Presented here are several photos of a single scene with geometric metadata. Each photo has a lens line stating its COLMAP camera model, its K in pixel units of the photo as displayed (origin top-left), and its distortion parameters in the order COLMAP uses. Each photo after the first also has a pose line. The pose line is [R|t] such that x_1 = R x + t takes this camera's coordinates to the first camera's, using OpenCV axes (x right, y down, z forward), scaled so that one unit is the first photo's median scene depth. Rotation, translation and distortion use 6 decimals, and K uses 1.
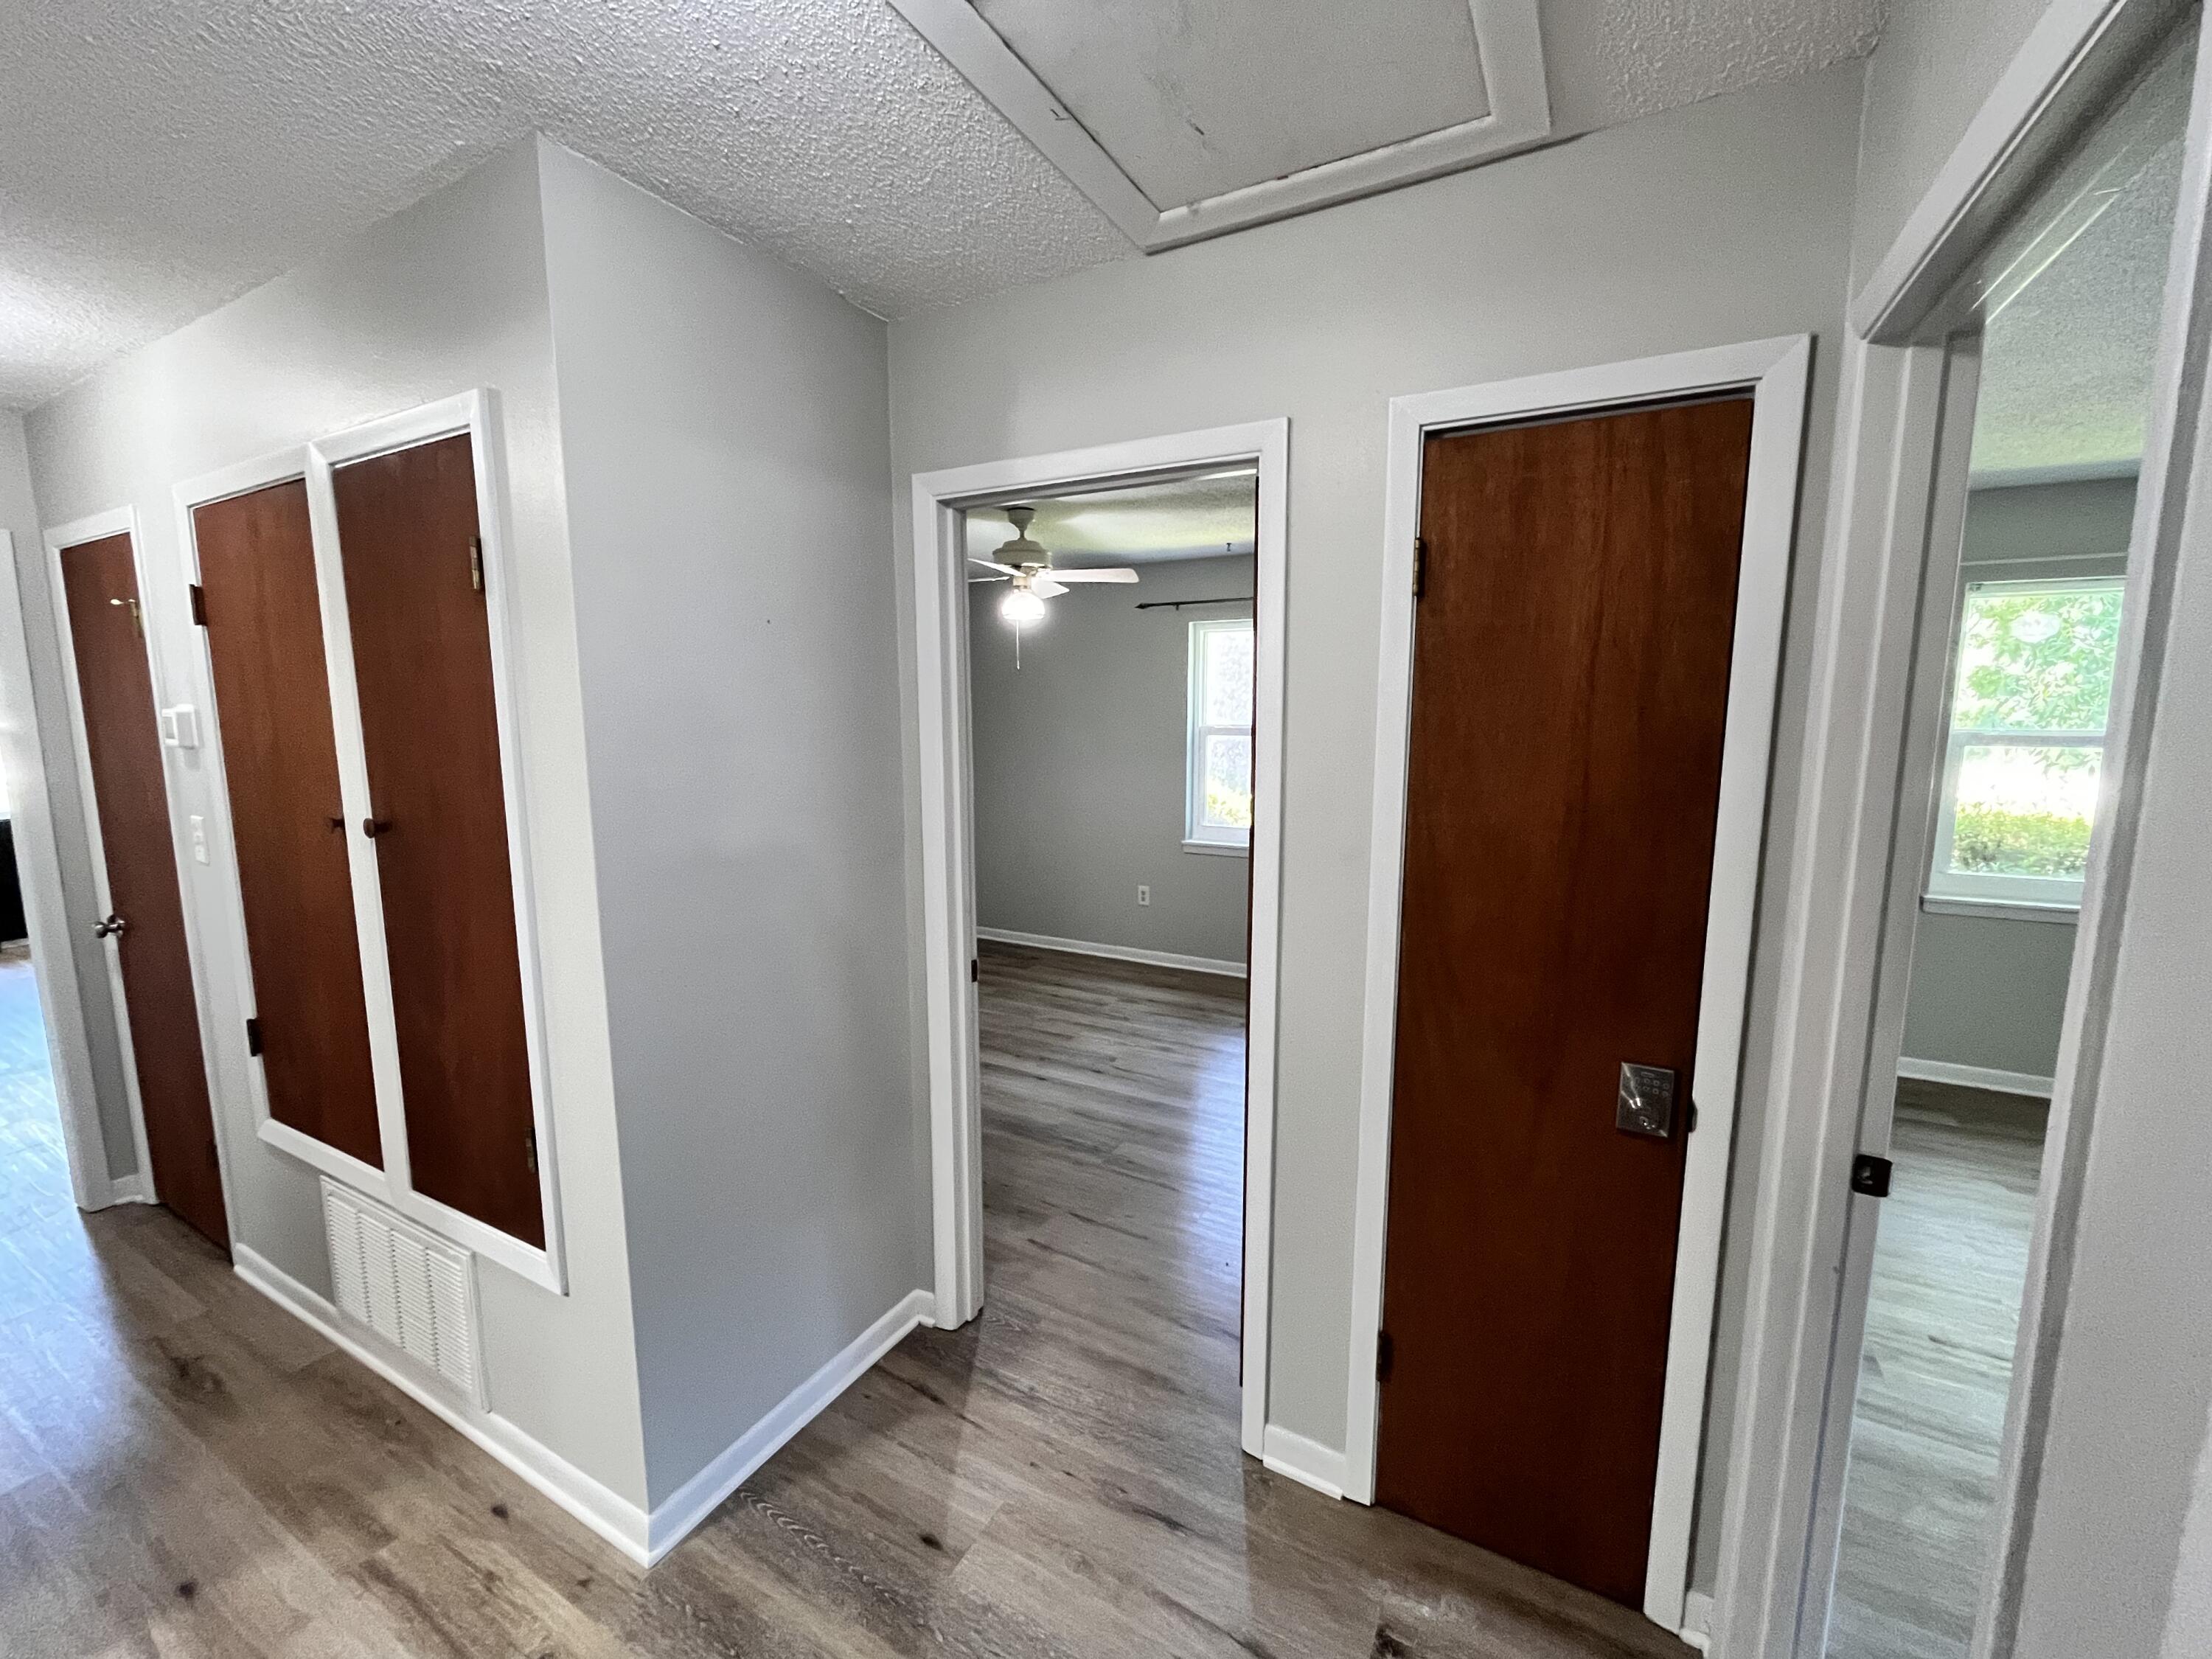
lens RADIAL K [[892.1, 0, 1102.2], [0, 892.1, 825.5], [0, 0, 1]] dist [0.000087, -0.000131]
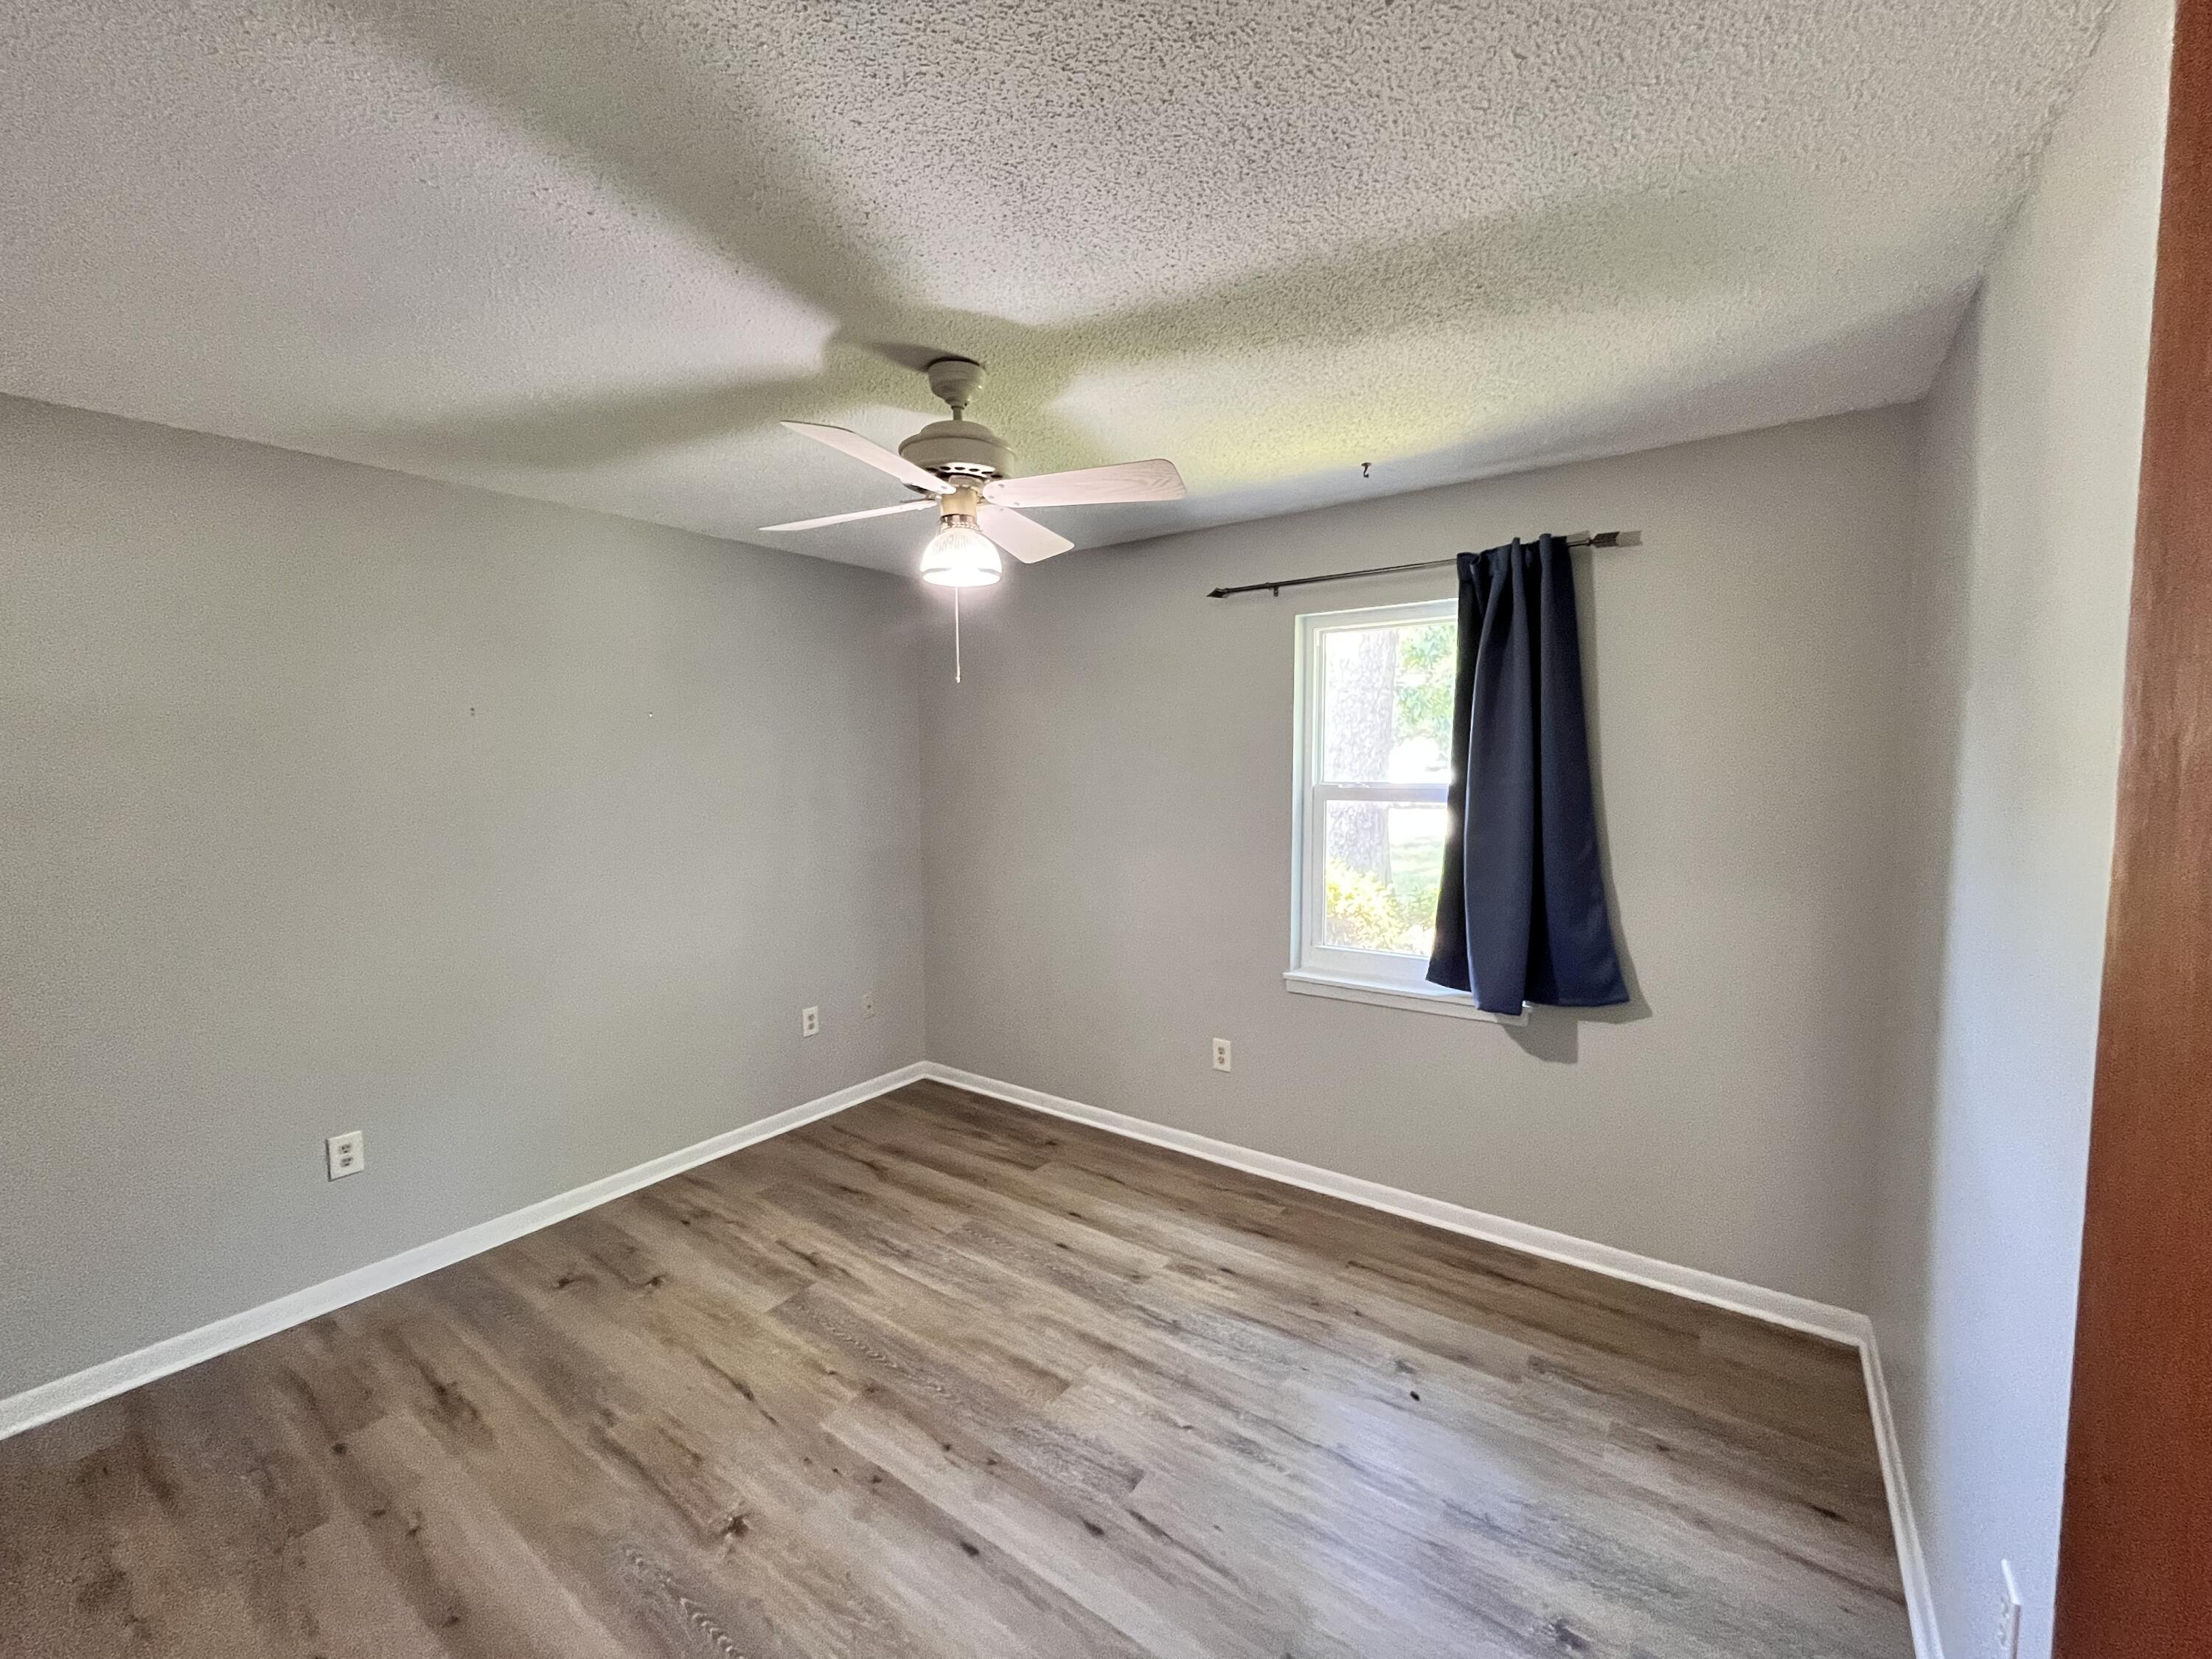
lens RADIAL K [[892.1, 0, 1102.2], [0, 892.1, 825.5], [0, 0, 1]] dist [0.000087, -0.000131]
pose [[0.992611, 0.003067, -0.121298, 0.052100], [-0.010159, 0.998271, -0.057894, -0.060821], [0.120910, 0.058699, 0.990926, 0.493751]]
